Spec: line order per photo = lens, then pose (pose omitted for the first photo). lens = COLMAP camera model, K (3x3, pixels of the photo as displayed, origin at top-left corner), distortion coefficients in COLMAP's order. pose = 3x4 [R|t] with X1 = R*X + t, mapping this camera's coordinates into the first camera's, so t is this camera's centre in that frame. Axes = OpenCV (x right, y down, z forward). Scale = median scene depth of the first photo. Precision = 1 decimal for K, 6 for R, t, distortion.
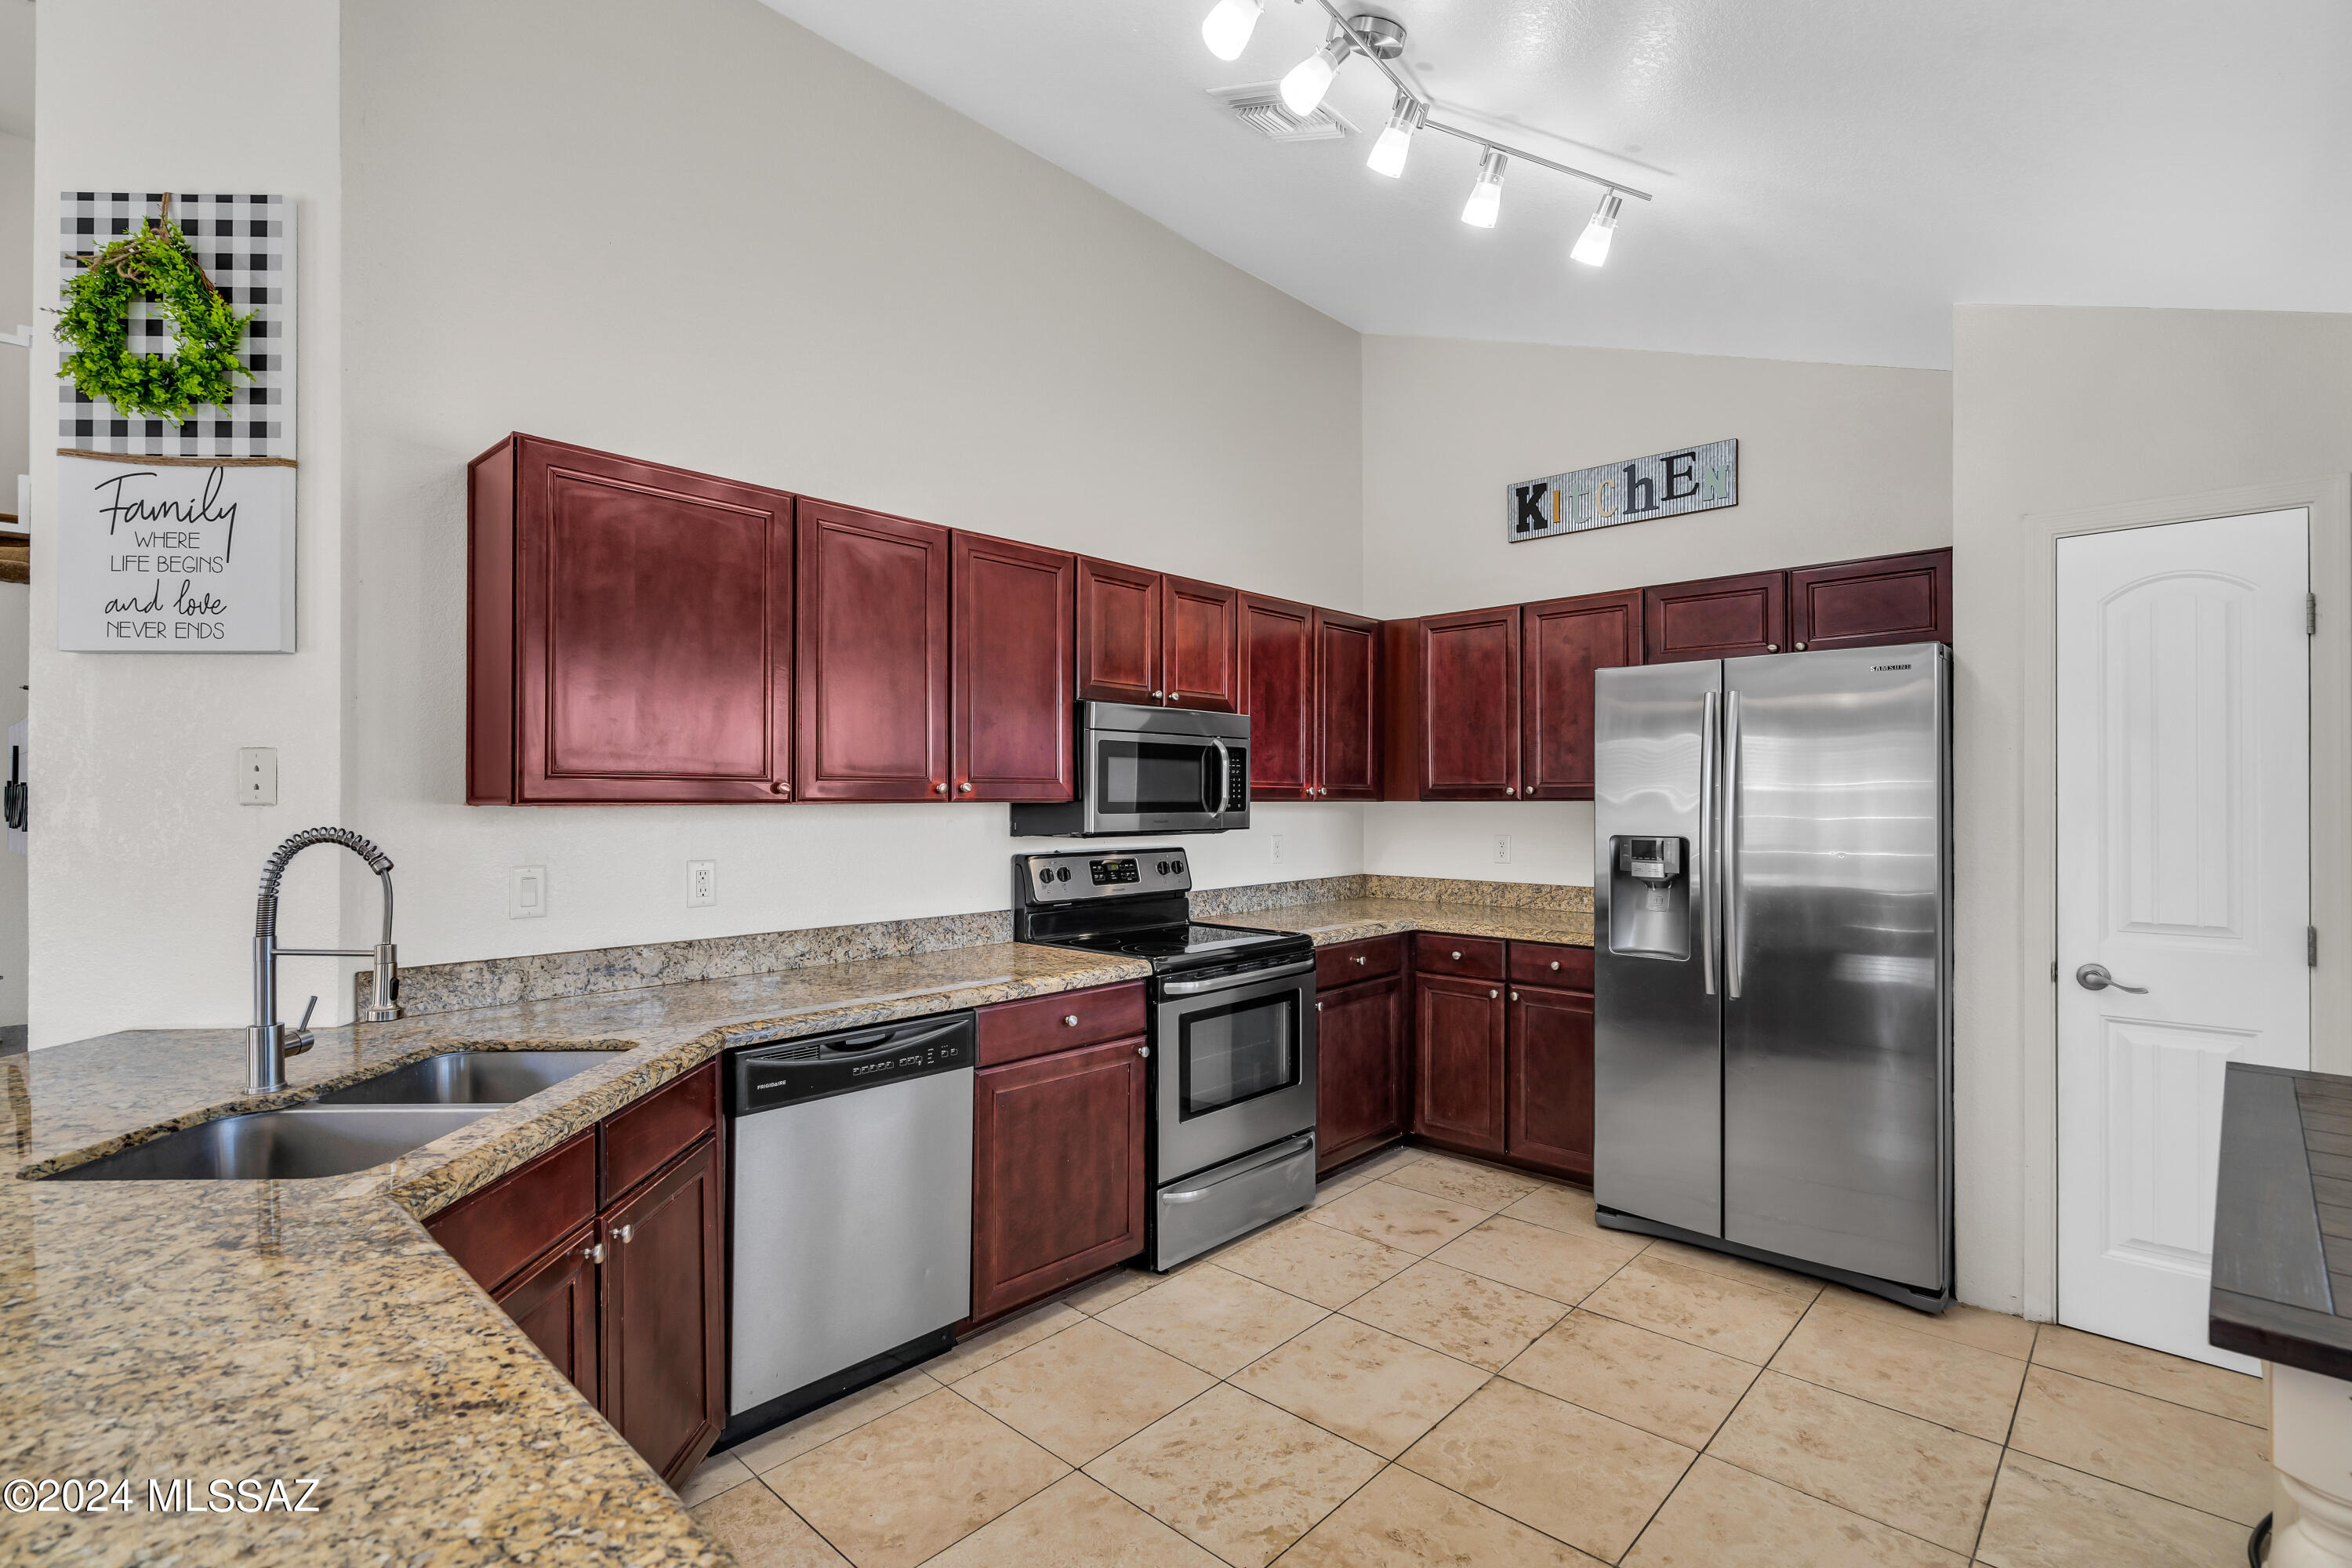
lens RADIAL K [[1087.2, 0, 1185.4], [0, 1087.2, 797.2], [0, 0, 1]] dist [-0.004519, 0.001475]
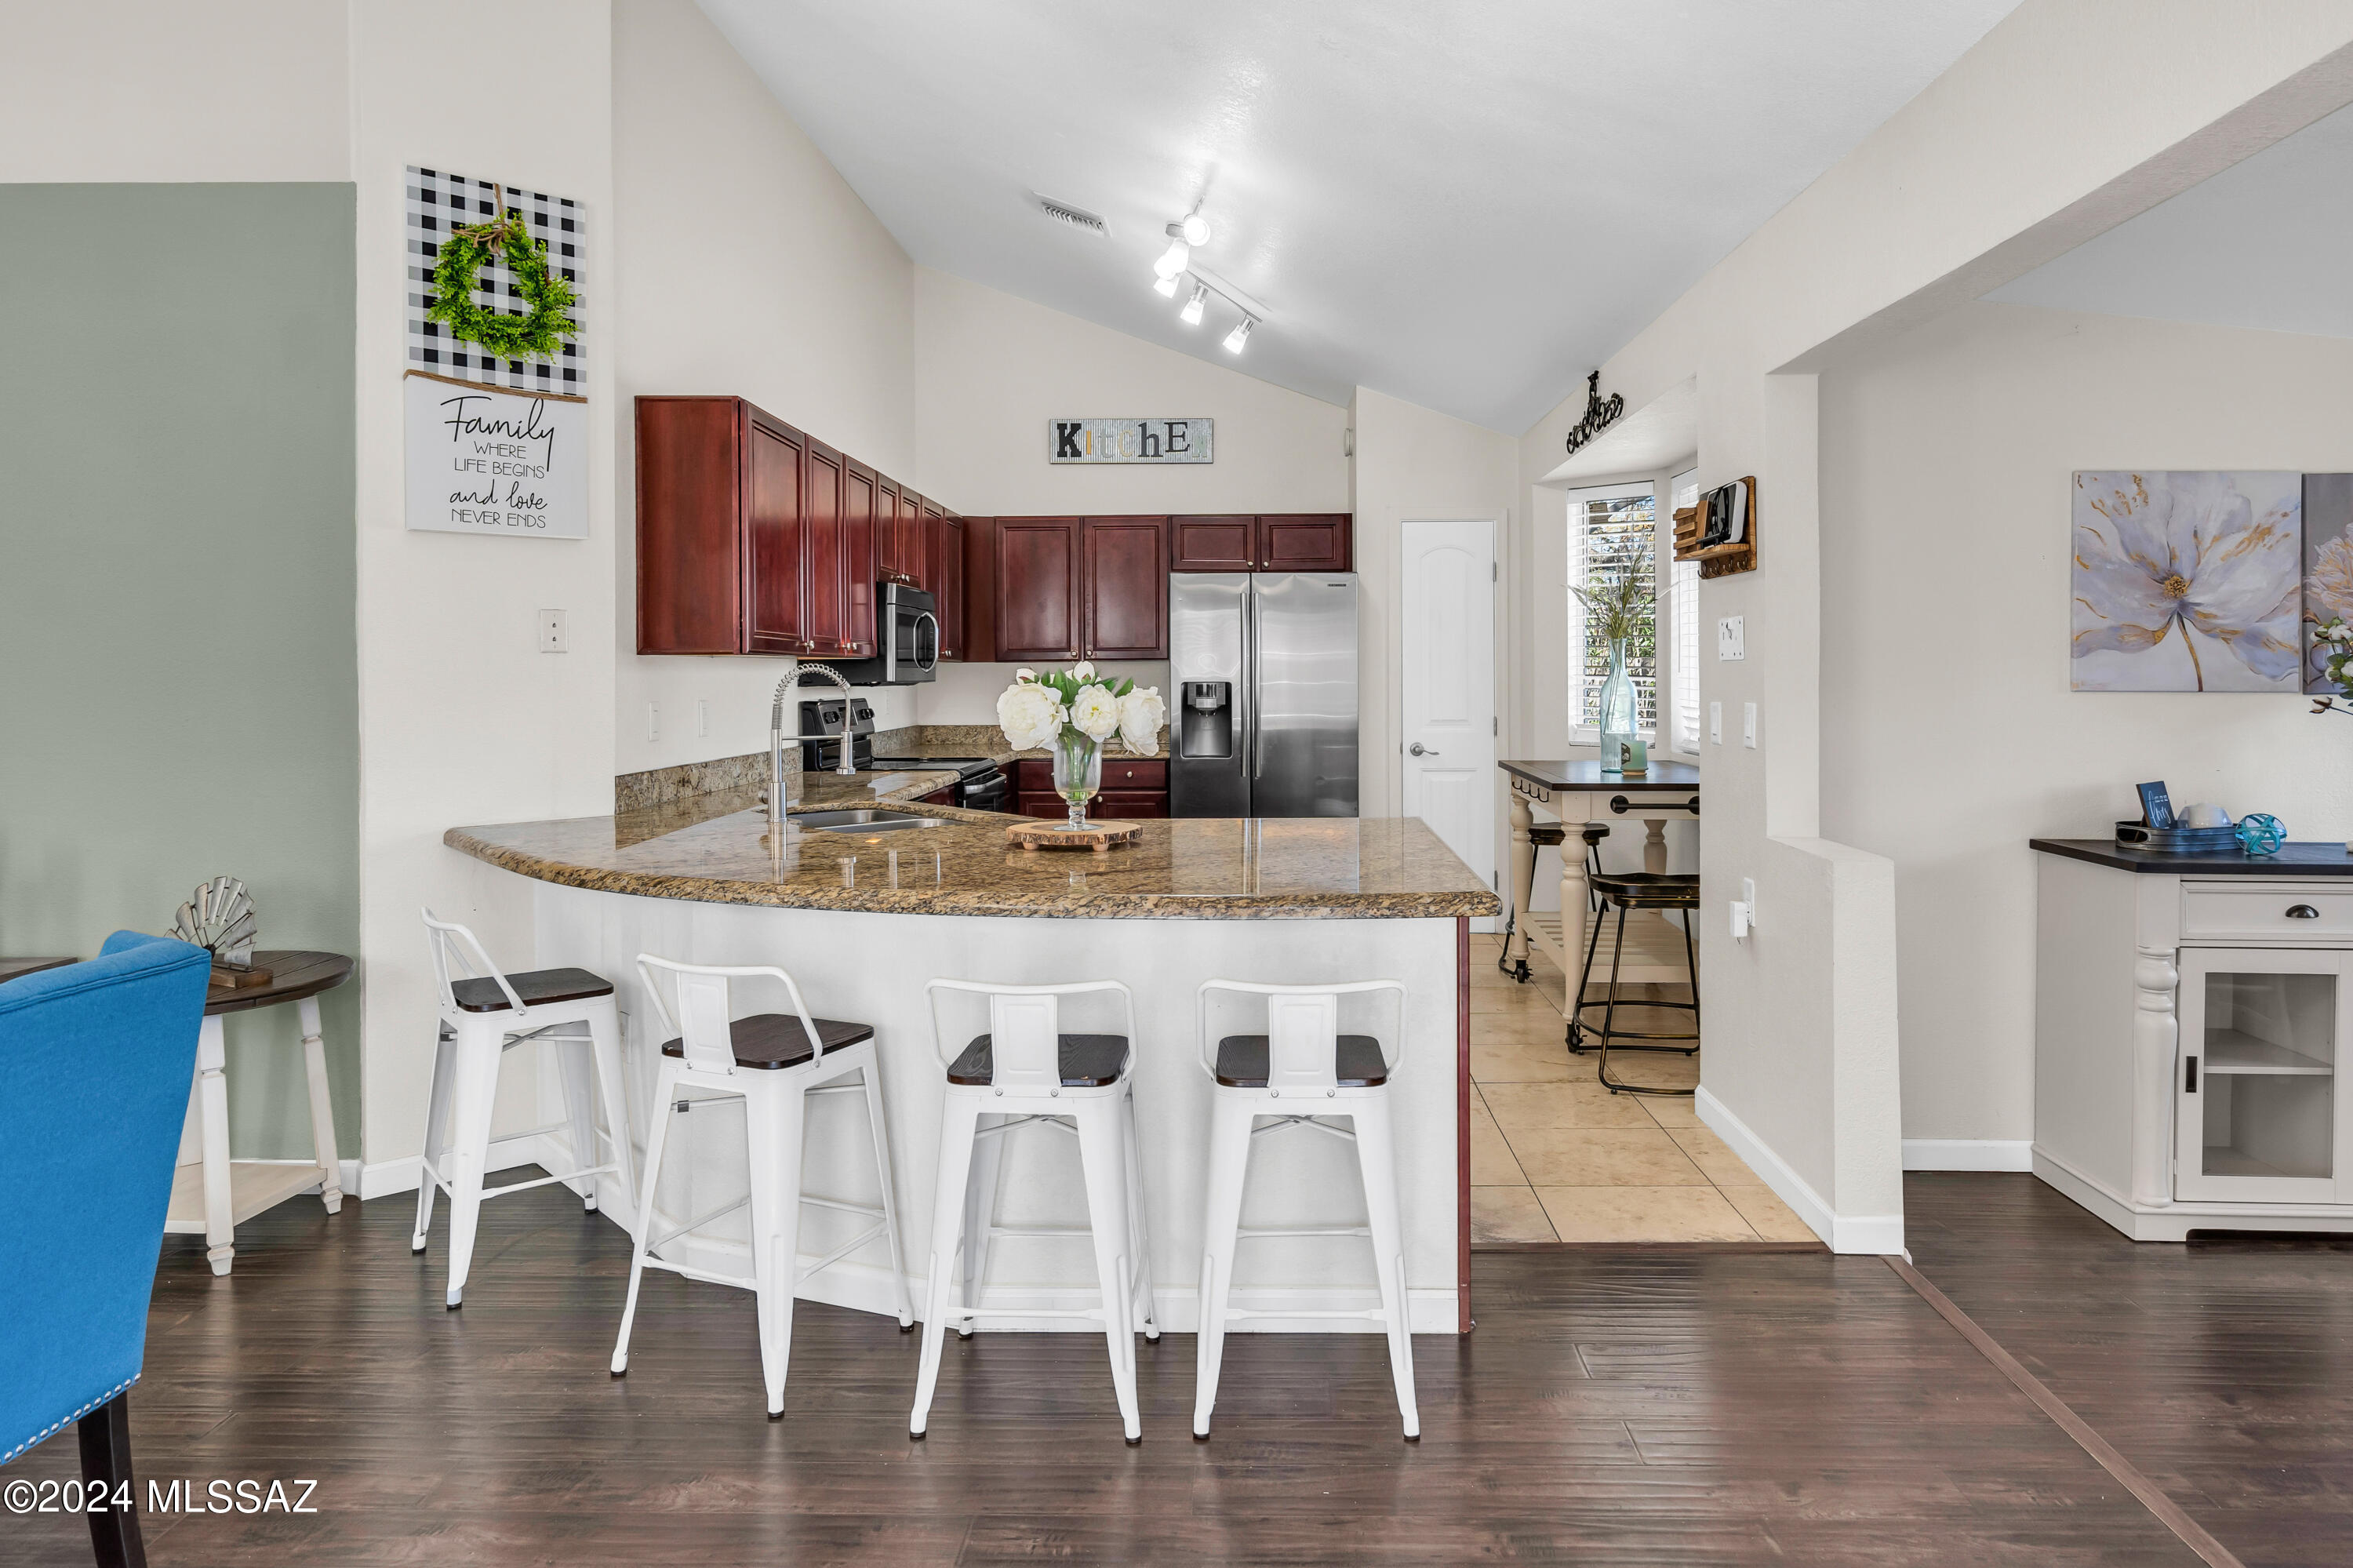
lens RADIAL K [[1435.0, 0, 1246.0], [0, 1435.0, 684.1], [0, 0, 1]] dist [-0.001363, 0.006265]
pose [[0.737973, -0.007275, 0.674791, -1.092466], [0.002585, 0.999965, 0.007954, 0.026230], [-0.674825, -0.004126, 0.737966, -0.674008]]
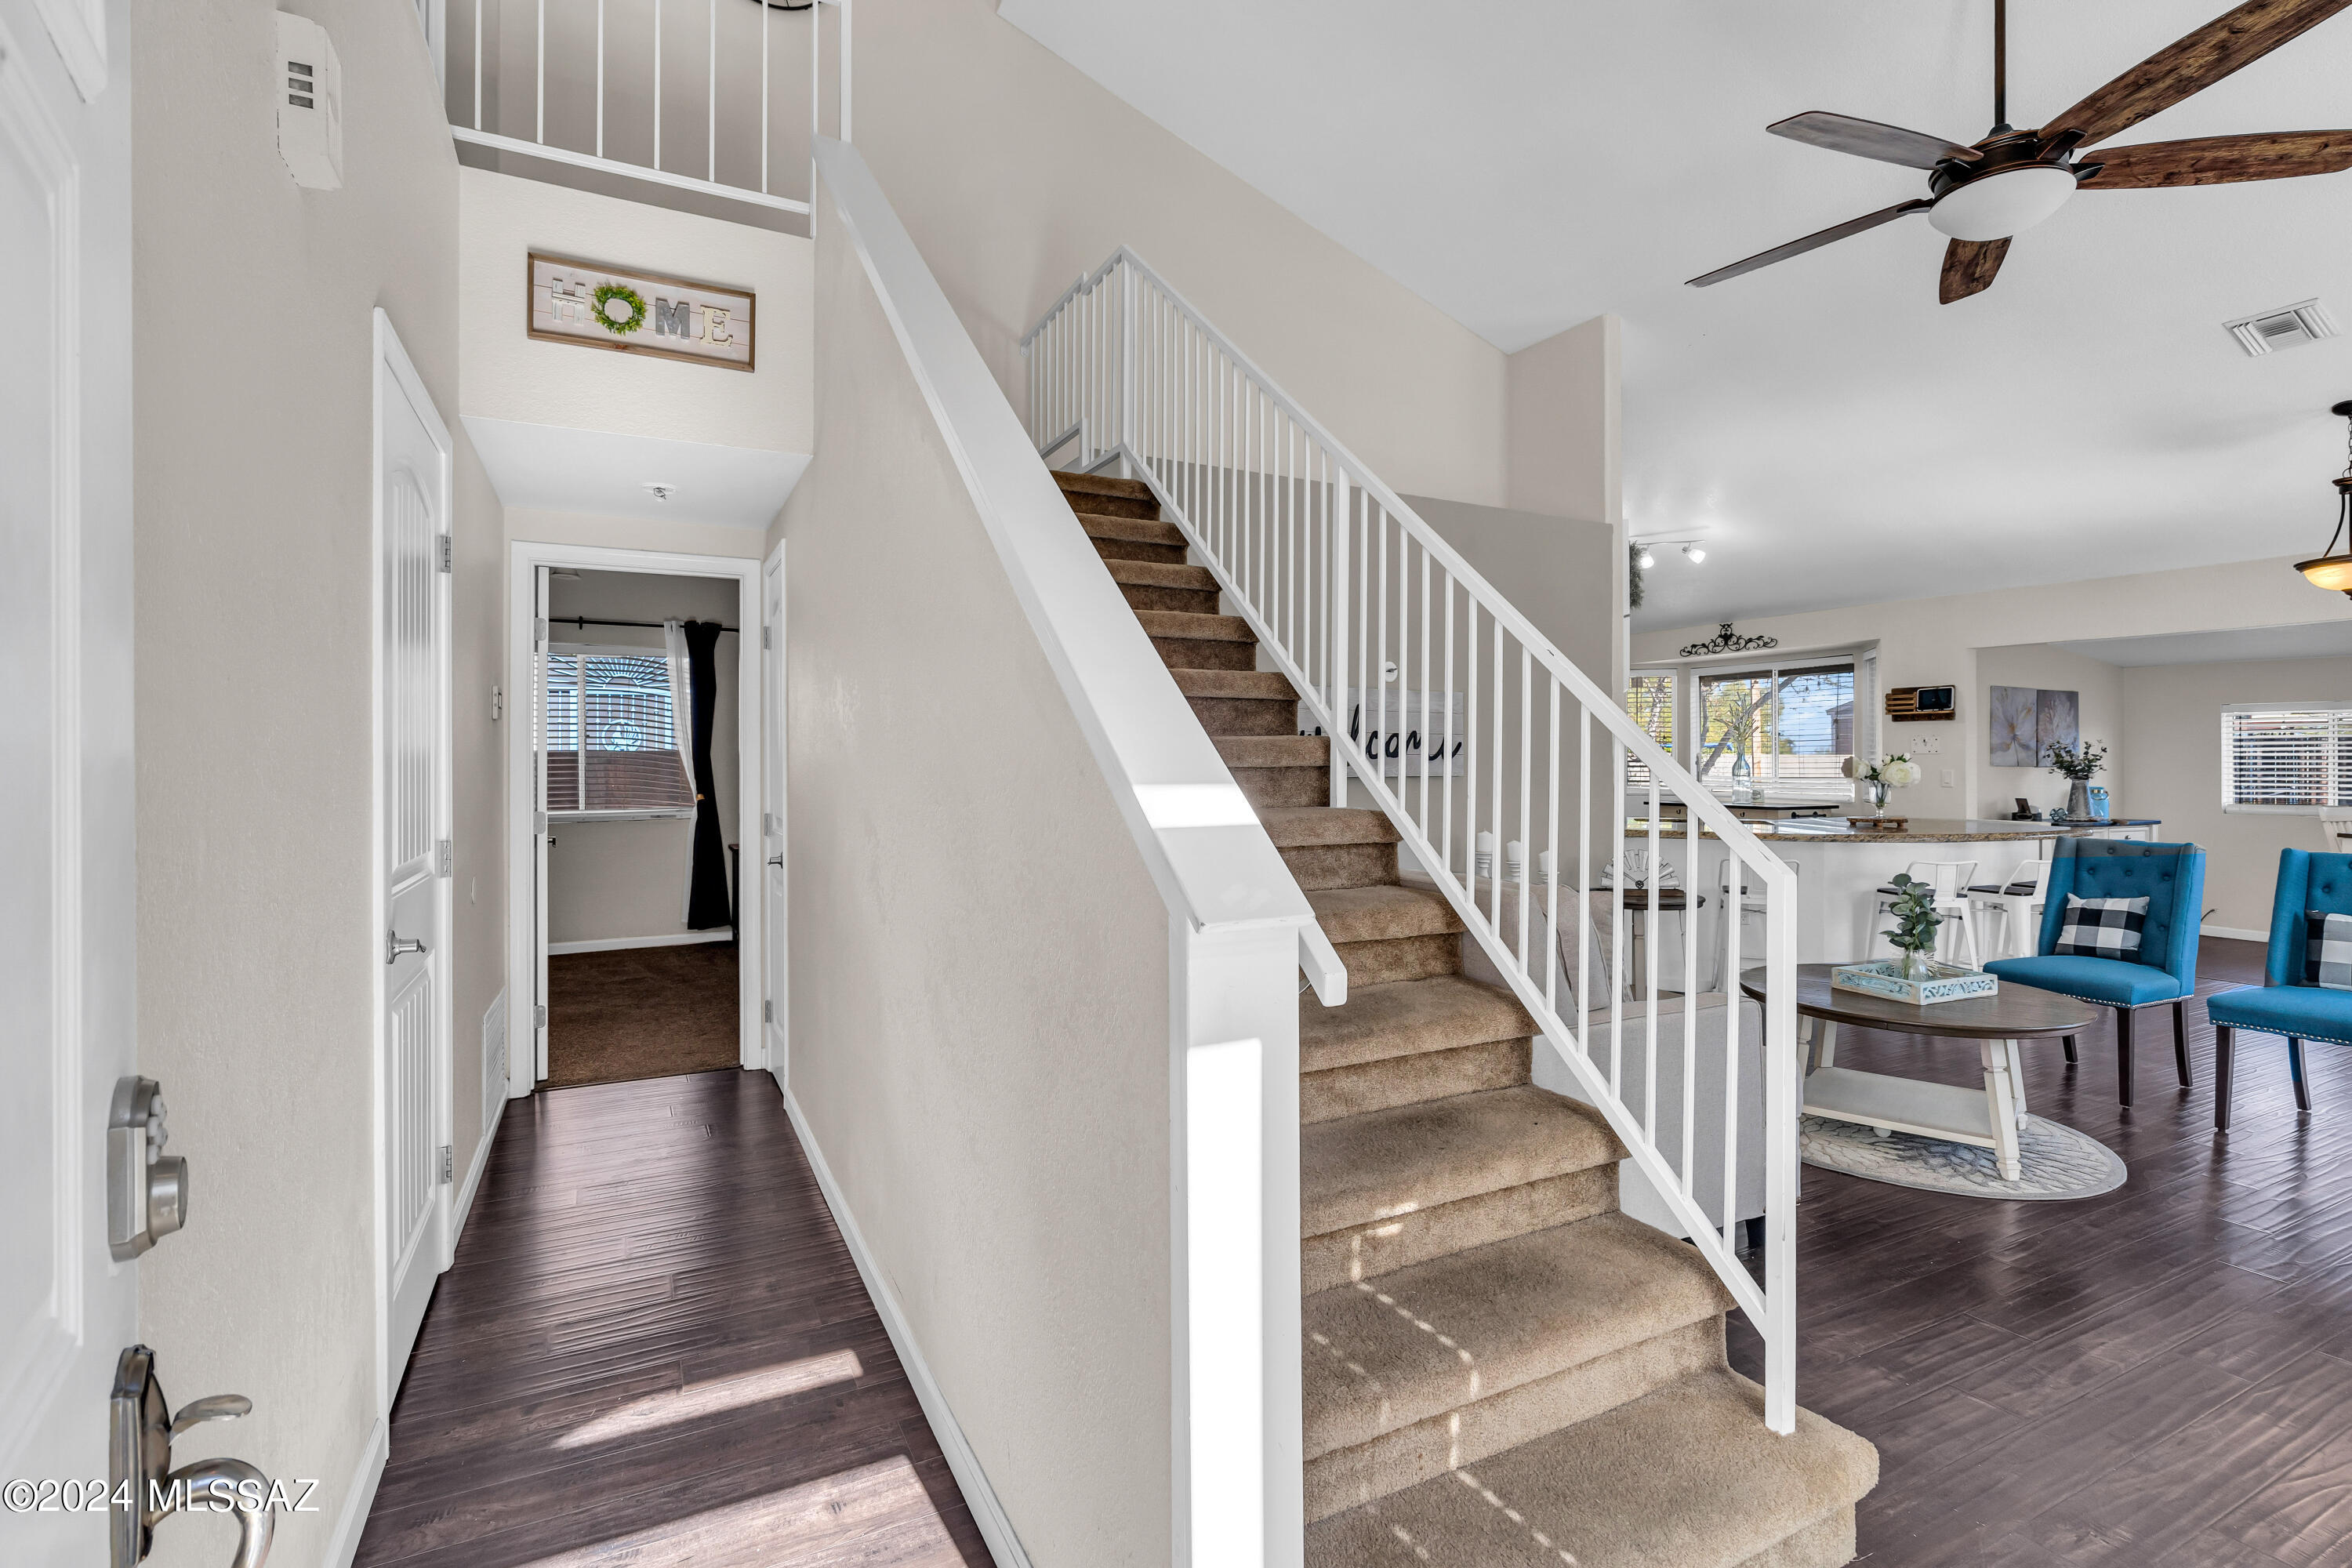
lens RADIAL K [[1087.2, 0, 1161.2], [0, 1087.2, 754.8], [0, 0, 1]] dist [-0.004519, 0.001475]
pose [[0.342476, 0.006355, 0.939505, -3.007223], [-0.001227, 0.999979, -0.006316, 0.037800], [-0.939526, 0.001010, 0.342477, 0.885551]]
